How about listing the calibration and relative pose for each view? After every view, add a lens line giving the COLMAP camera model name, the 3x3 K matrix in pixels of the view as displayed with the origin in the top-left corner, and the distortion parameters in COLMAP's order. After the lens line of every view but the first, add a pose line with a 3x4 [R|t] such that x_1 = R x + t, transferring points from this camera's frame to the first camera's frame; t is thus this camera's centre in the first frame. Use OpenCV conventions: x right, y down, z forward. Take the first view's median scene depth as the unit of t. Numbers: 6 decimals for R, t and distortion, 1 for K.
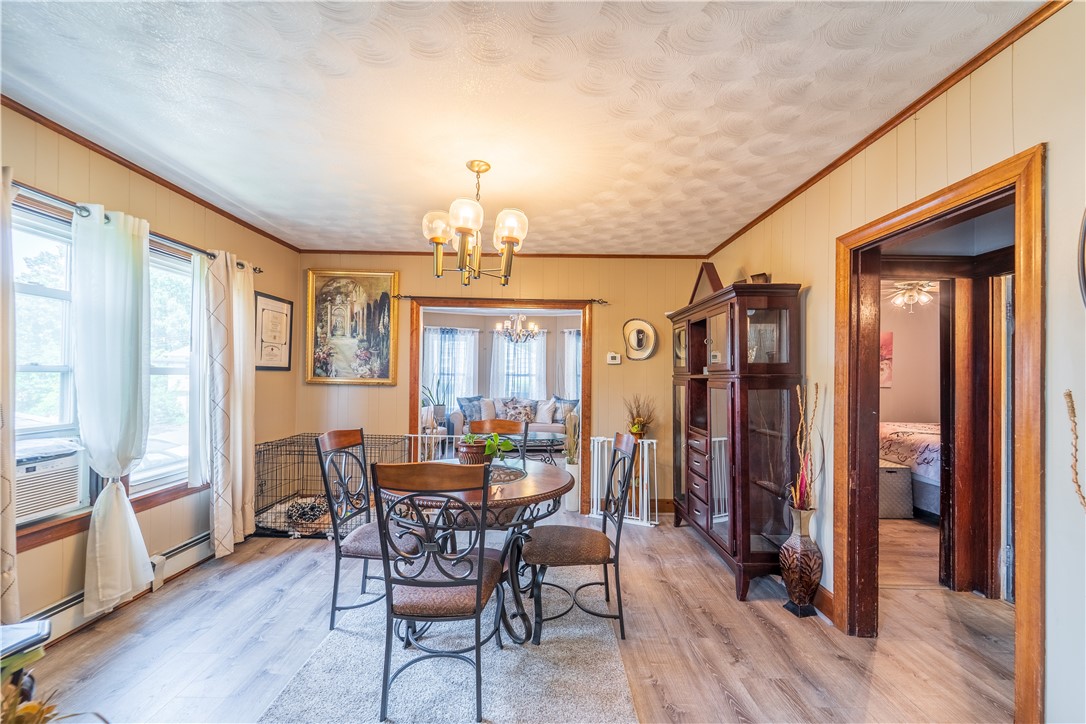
lens RADIAL K [[442.2, 0, 543.0], [0, 442.2, 369.7], [0, 0, 1]] dist [0.015174, 0.000339]
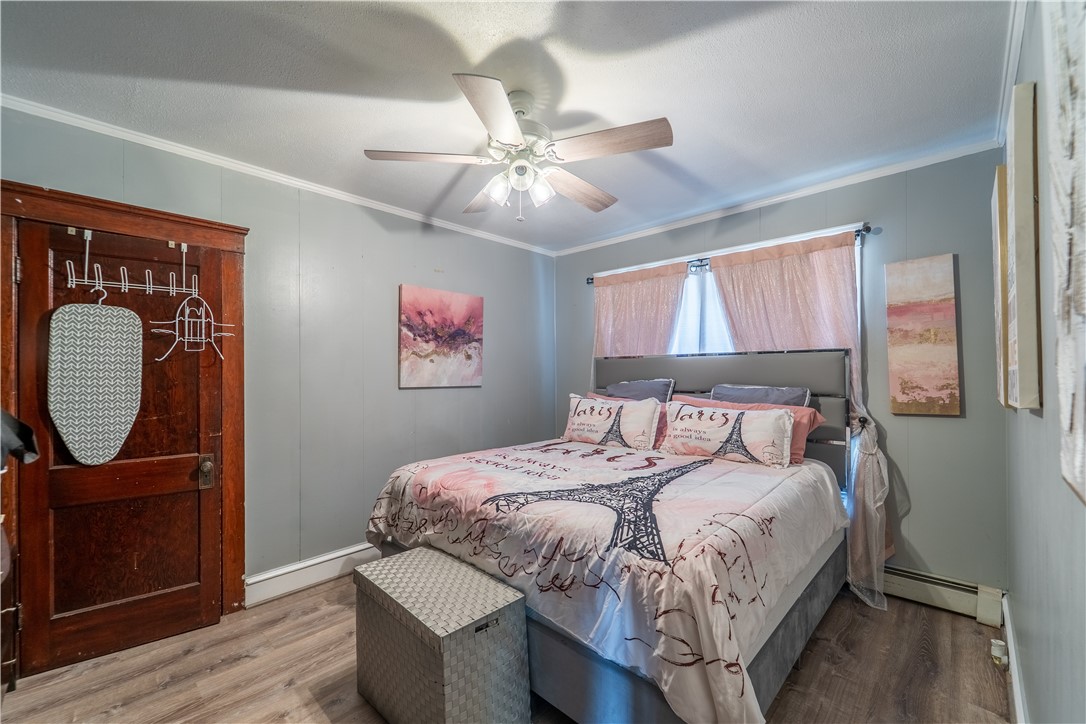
lens RADIAL K [[442.2, 0, 542.1], [0, 442.2, 364.9], [0, 0, 1]] dist [0.015174, 0.000339]
pose [[0.693341, -0.002872, 0.720603, 0.555272], [0.006092, 0.999980, -0.001876, 0.019007], [-0.720583, 0.005690, 0.693345, 0.720754]]
